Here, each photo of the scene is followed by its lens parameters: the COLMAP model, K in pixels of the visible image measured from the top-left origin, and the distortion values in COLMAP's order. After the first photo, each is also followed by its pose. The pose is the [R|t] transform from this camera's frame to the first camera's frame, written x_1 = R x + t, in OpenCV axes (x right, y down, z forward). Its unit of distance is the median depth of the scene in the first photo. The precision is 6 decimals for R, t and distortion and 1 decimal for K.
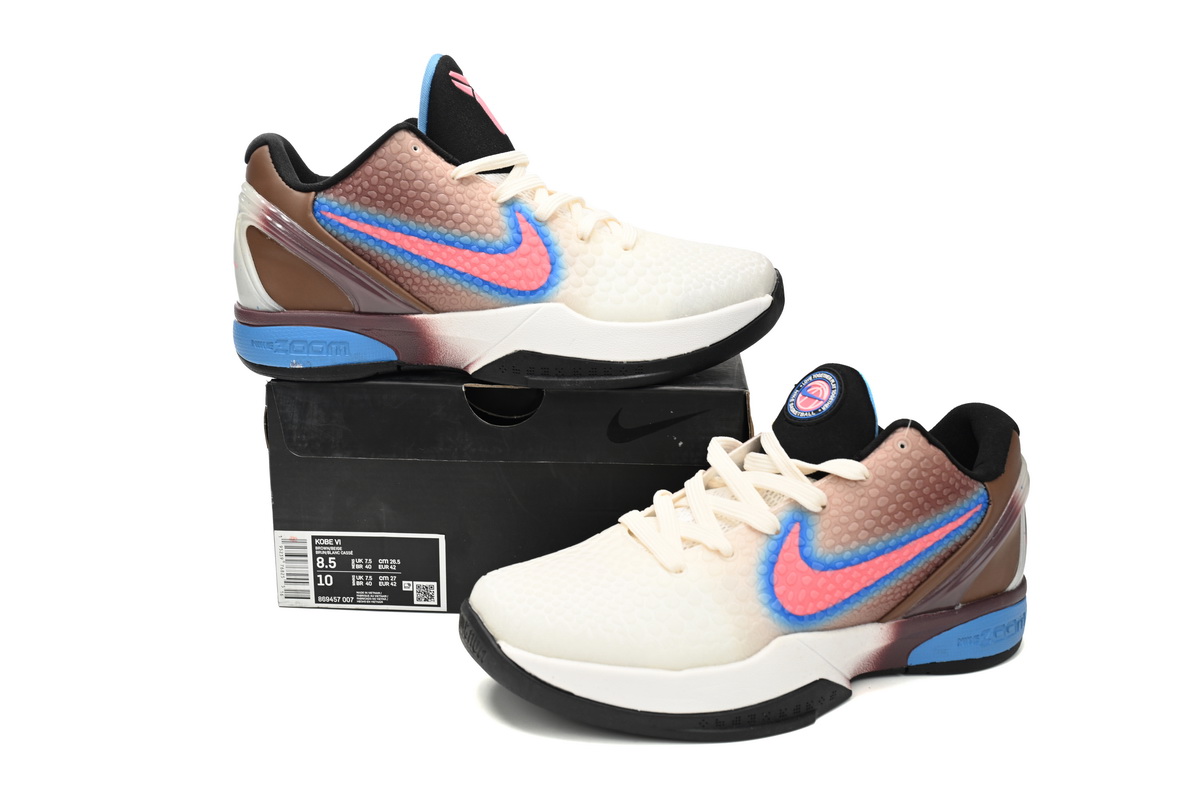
lens RADIAL K [[1323.4, 0, 602.9], [0, 1323.4, 400.4], [0, 0, 1]] dist [0.036749, 0.000000]
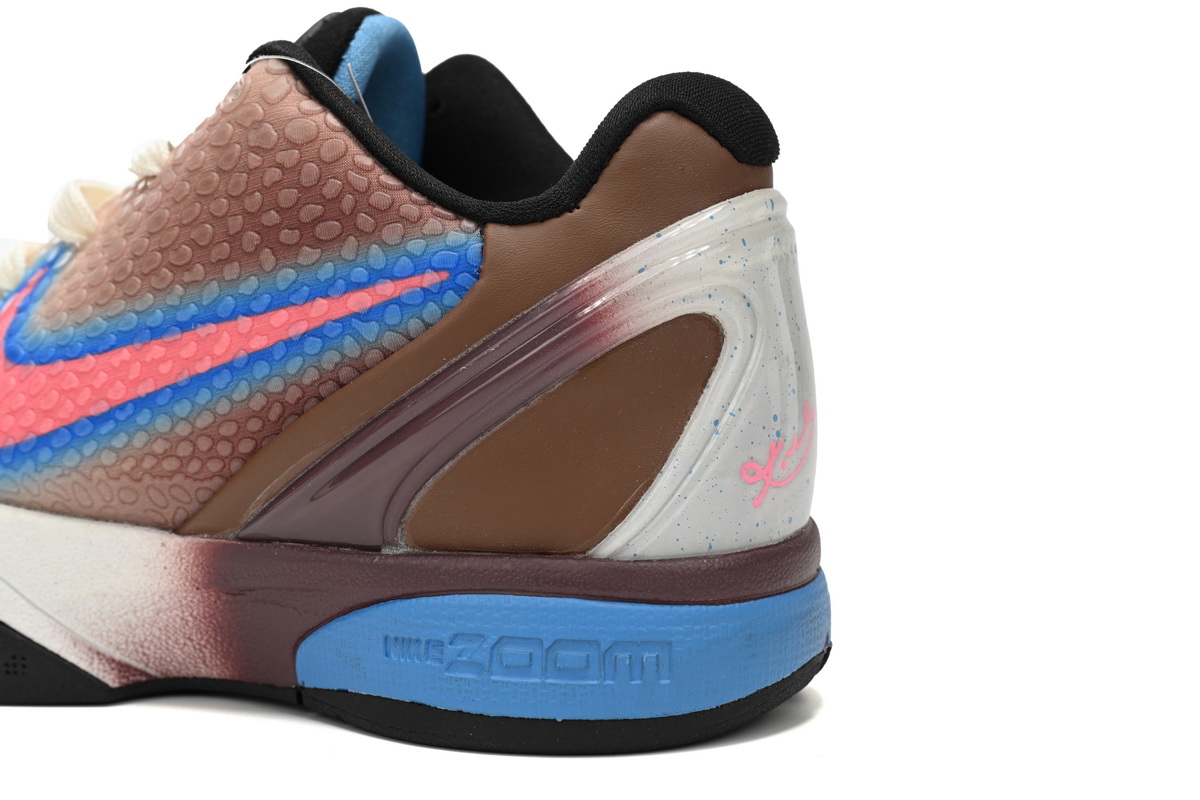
lens RADIAL K [[1813.4, 0, 602.5], [0, 1813.4, 399.9], [0, 0, 1]] dist [-0.019069, 0.000000]
pose [[0.665050, 0.052023, -0.744985, 0.715999], [-0.168939, 0.982191, -0.082226, 0.152470], [0.727440, 0.180541, 0.661994, 0.727560]]
